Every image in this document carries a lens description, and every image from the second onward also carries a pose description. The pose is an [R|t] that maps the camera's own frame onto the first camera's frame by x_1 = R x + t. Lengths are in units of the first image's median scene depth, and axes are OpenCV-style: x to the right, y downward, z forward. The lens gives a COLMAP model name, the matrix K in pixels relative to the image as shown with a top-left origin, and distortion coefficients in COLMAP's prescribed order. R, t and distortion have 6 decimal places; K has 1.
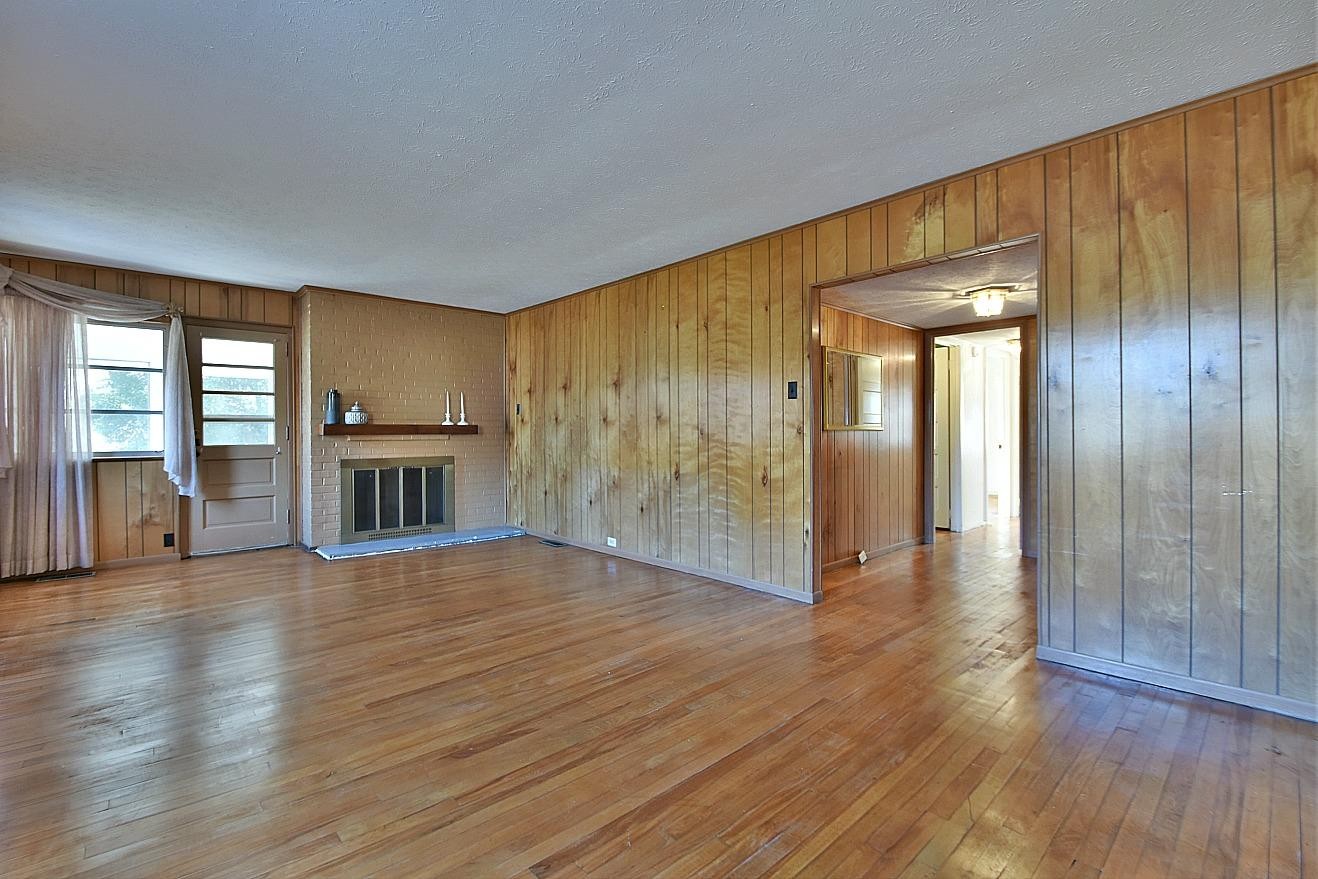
lens RADIAL K [[587.6, 0, 642.7], [0, 587.6, 435.5], [0, 0, 1]] dist [-0.000802, -0.000505]
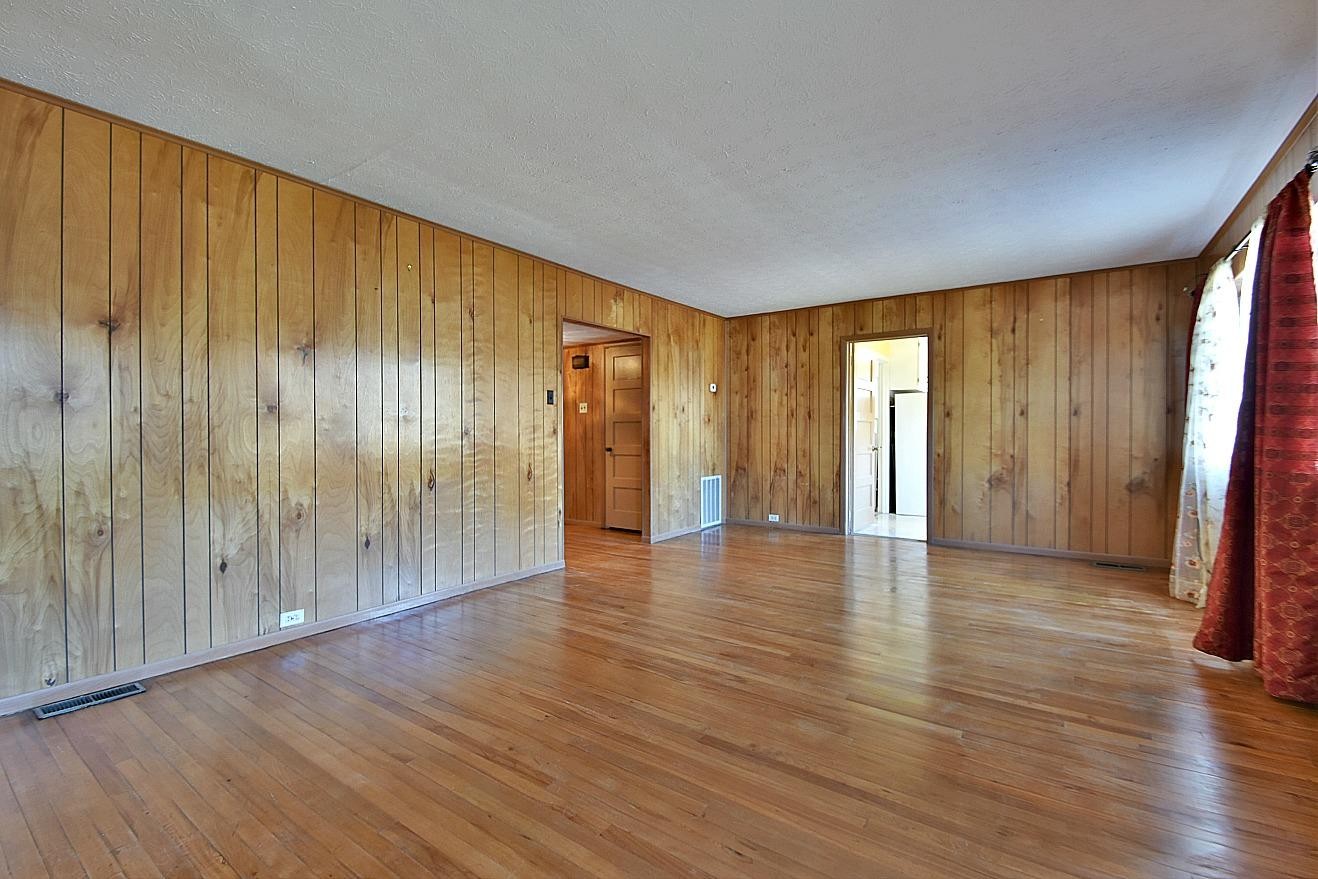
lens RADIAL K [[587.6, 0, 642.7], [0, 587.6, 435.5], [0, 0, 1]] dist [-0.000802, -0.000505]
pose [[-0.218587, -0.002218, 0.975815, -0.763661], [0.004418, 0.999985, 0.003263, -0.001411], [-0.975808, 0.005025, -0.218573, 0.856039]]
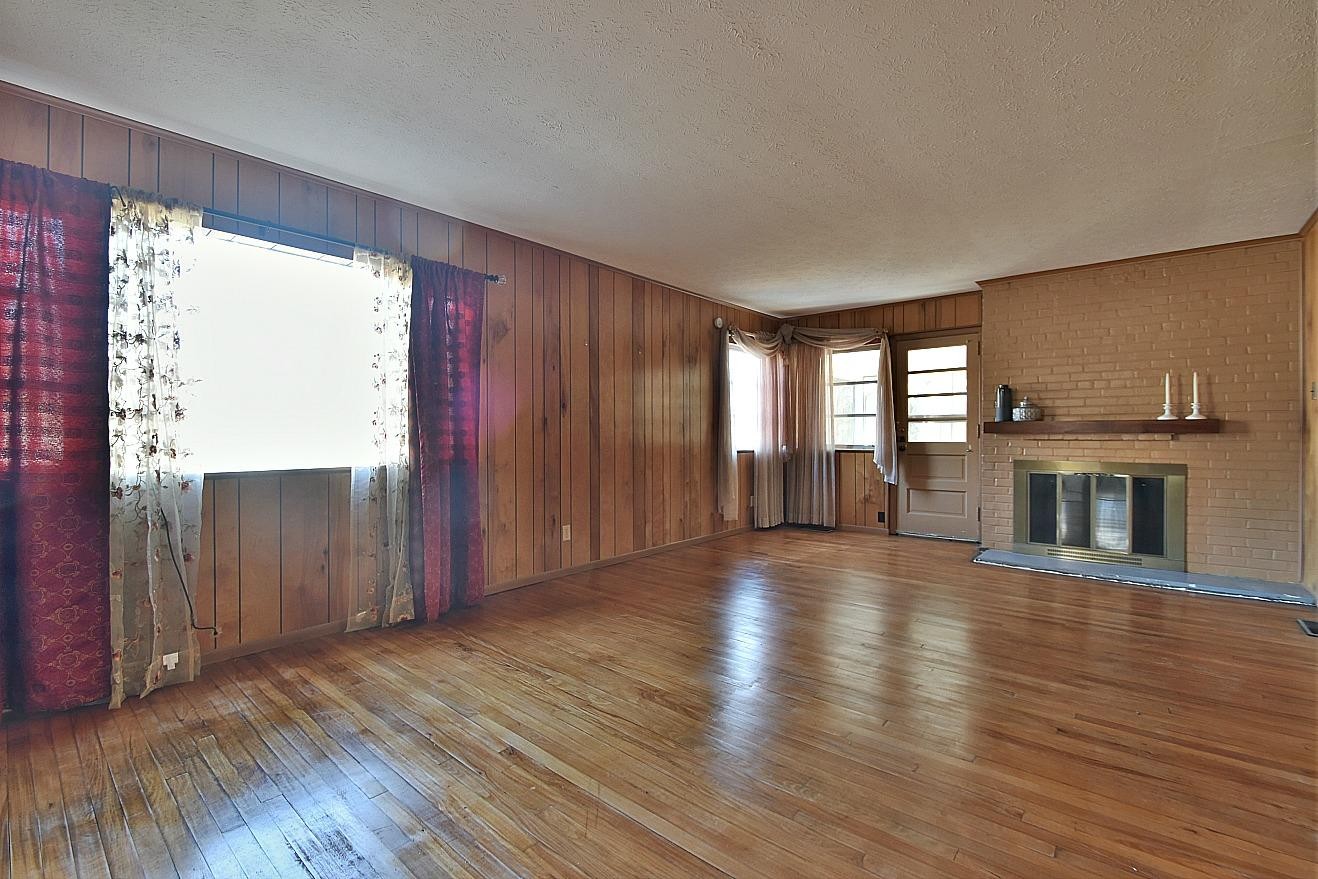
lens RADIAL K [[587.6, 0, 642.7], [0, 587.6, 435.5], [0, 0, 1]] dist [-0.000802, -0.000505]
pose [[0.111756, 0.007515, -0.993707, 0.376547], [-0.001613, 0.999971, 0.007381, -0.003510], [0.993734, 0.000778, 0.111765, 0.355976]]
